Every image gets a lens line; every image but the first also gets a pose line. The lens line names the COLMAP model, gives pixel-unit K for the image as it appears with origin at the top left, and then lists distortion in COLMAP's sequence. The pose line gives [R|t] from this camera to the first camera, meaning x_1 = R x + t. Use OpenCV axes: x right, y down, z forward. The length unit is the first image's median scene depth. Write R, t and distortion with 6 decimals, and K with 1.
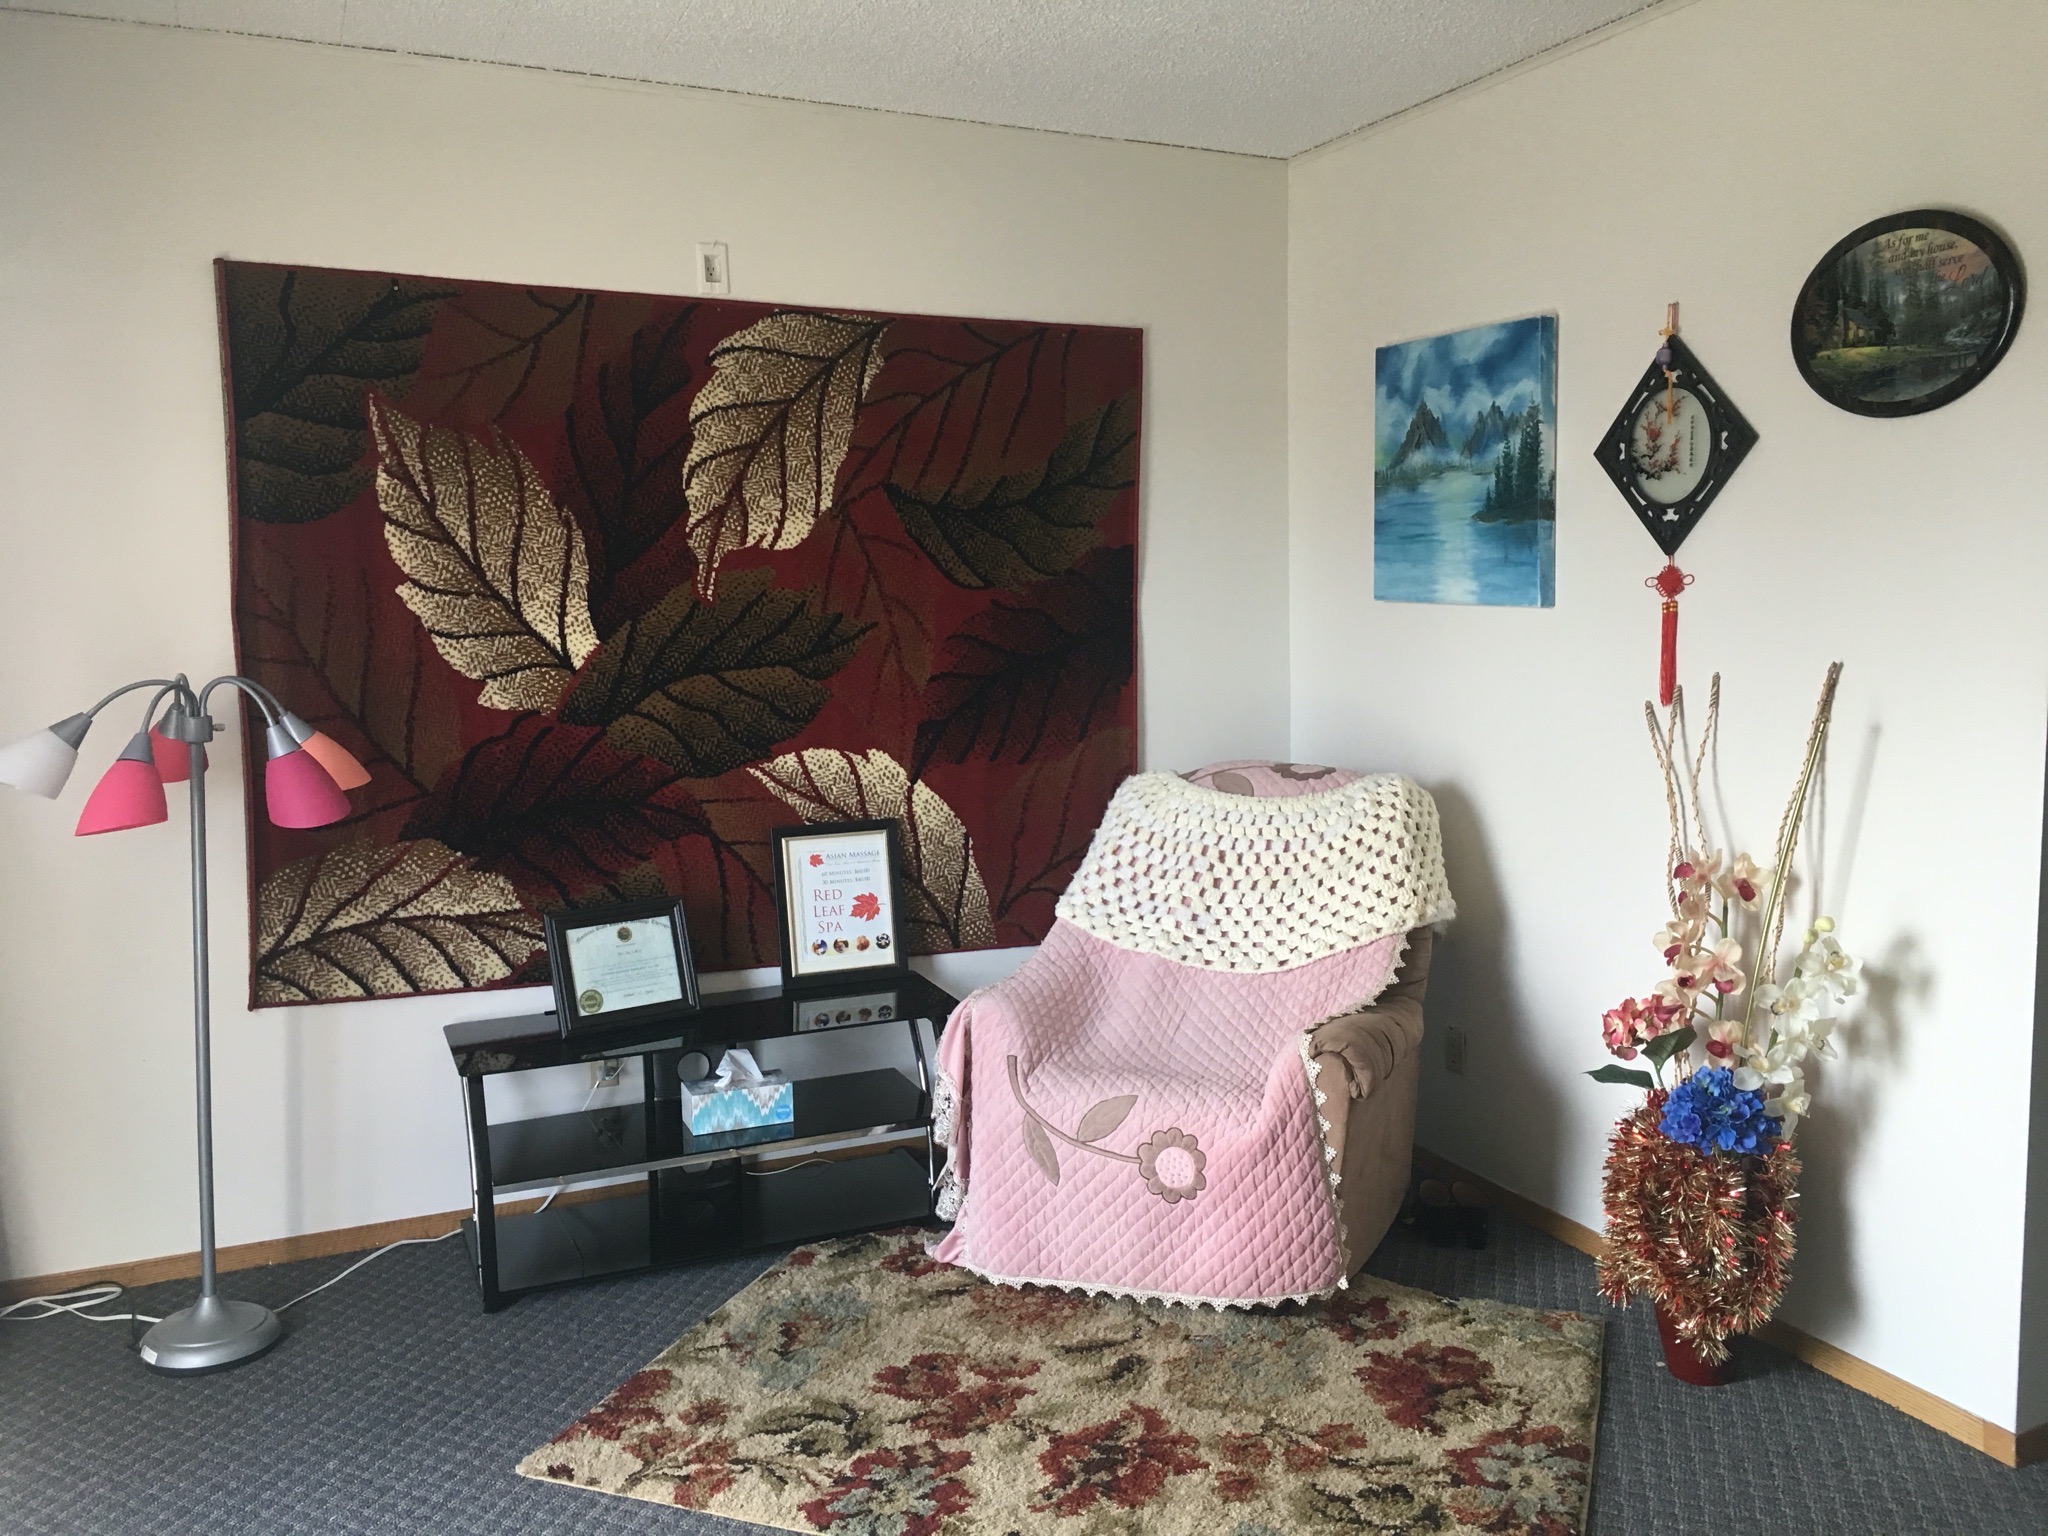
lens RADIAL K [[1750.9, 0, 1025.9], [0, 1750.9, 763.3], [0, 0, 1]] dist [0.050174, -0.018959]
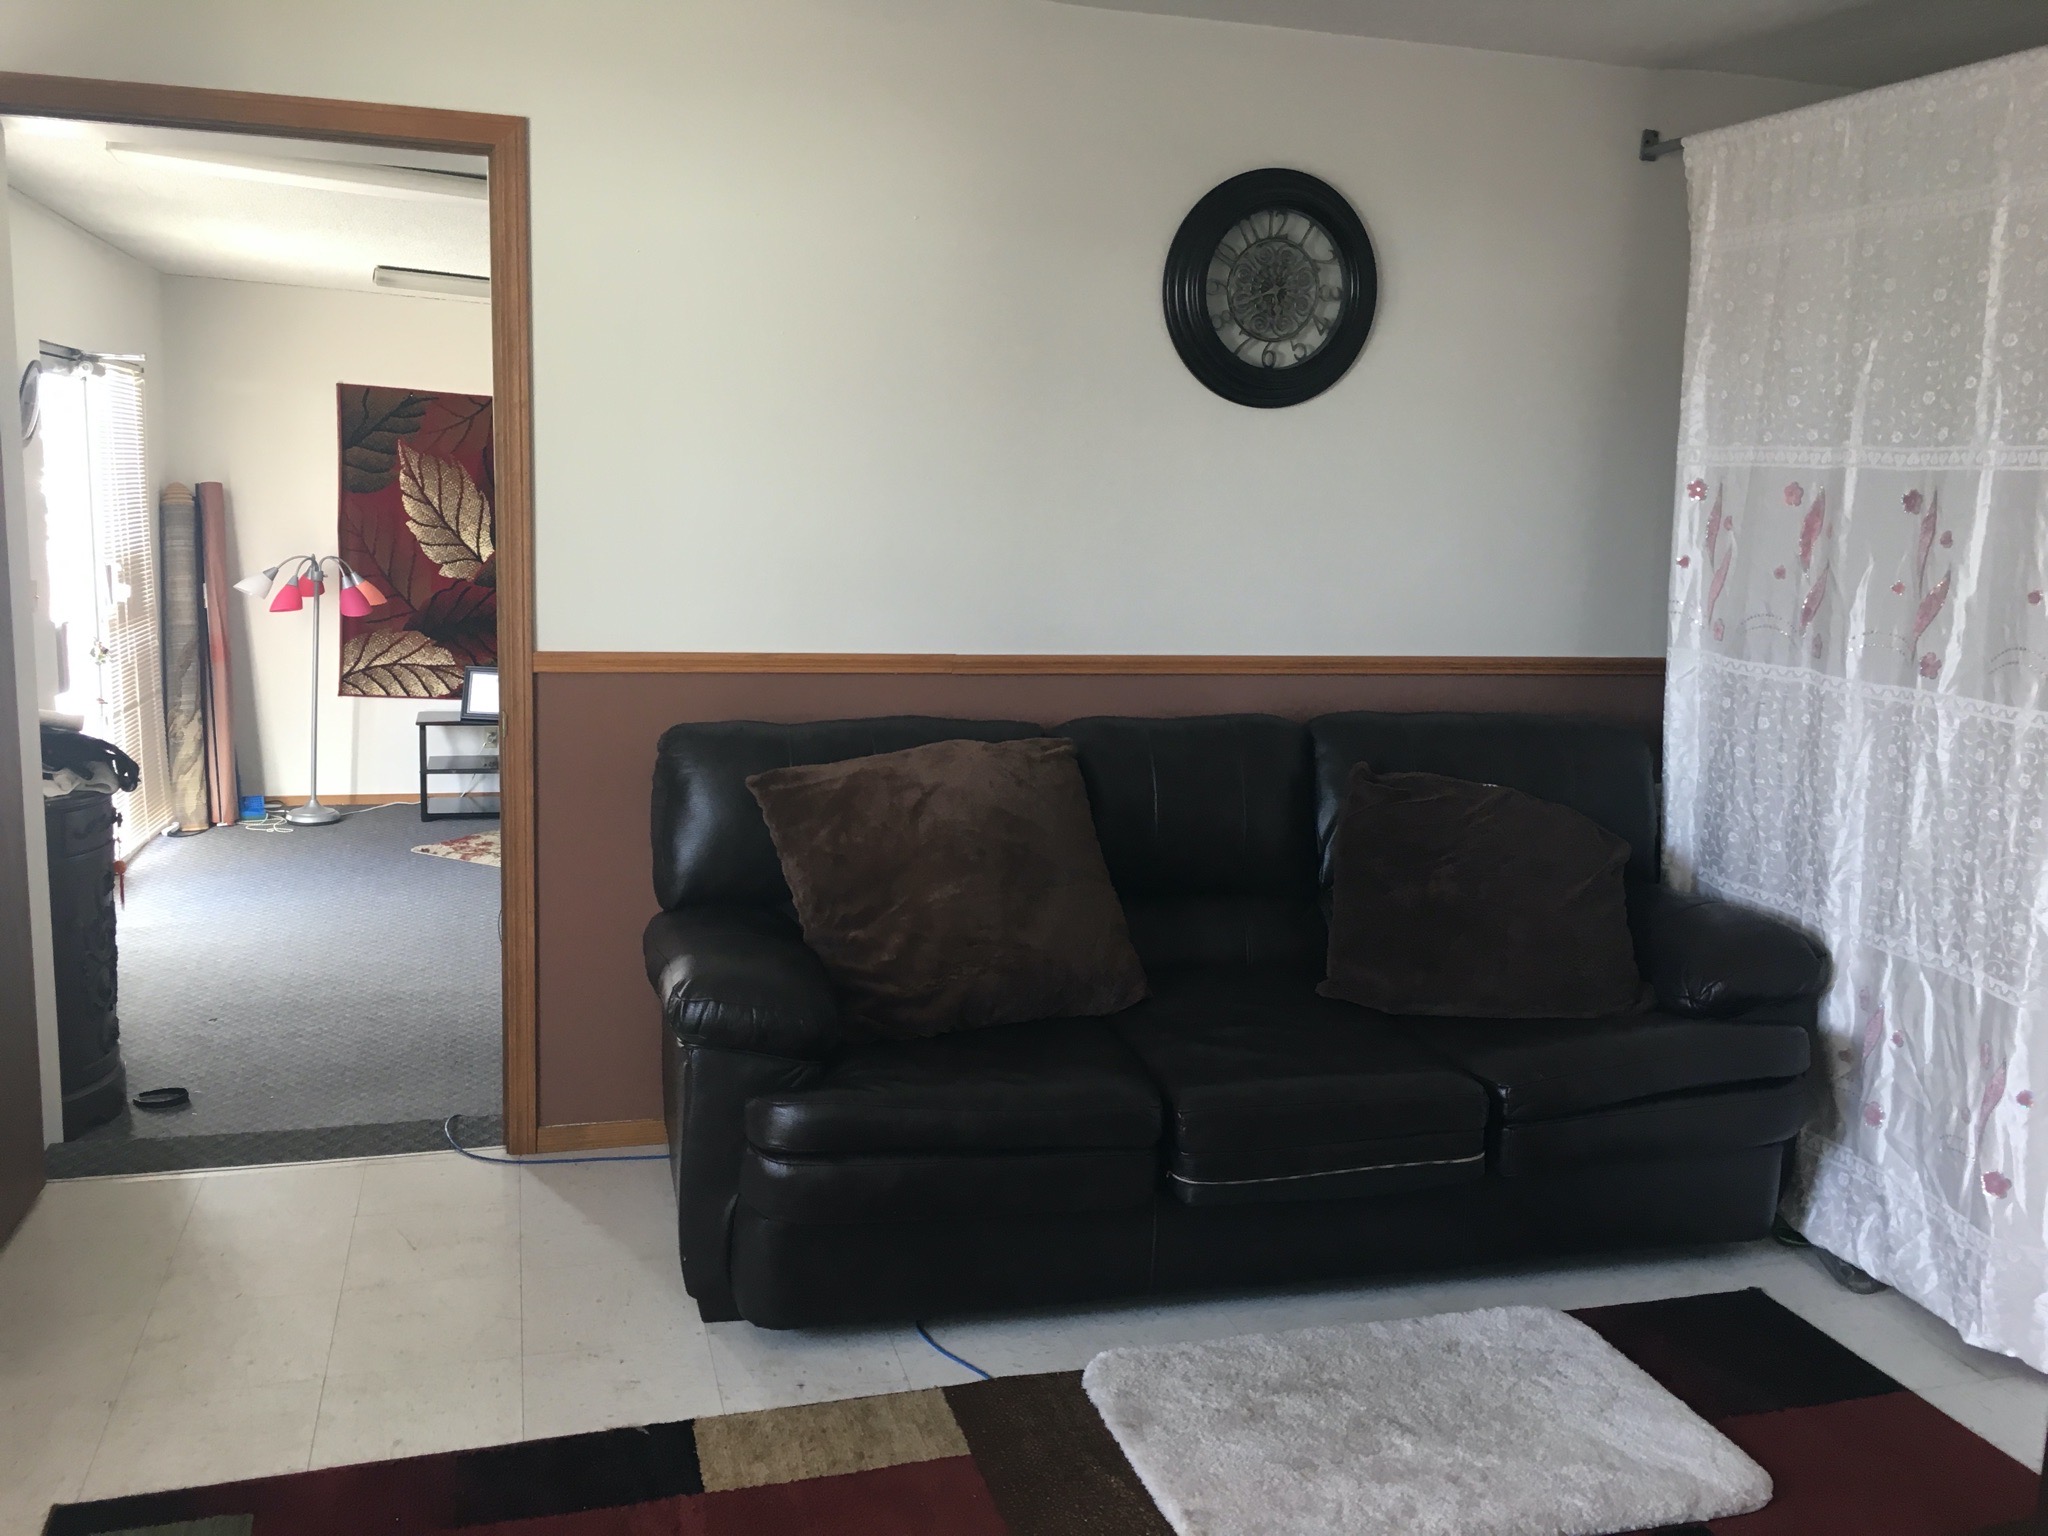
lens RADIAL K [[1750.9, 0, 1025.2], [0, 1750.9, 769.9], [0, 0, 1]] dist [0.050174, -0.018959]
pose [[0.992372, 0.080030, -0.093775, 0.709092], [-0.074143, 0.995149, 0.064669, 0.015854], [0.098495, -0.057222, 0.993491, -1.273934]]
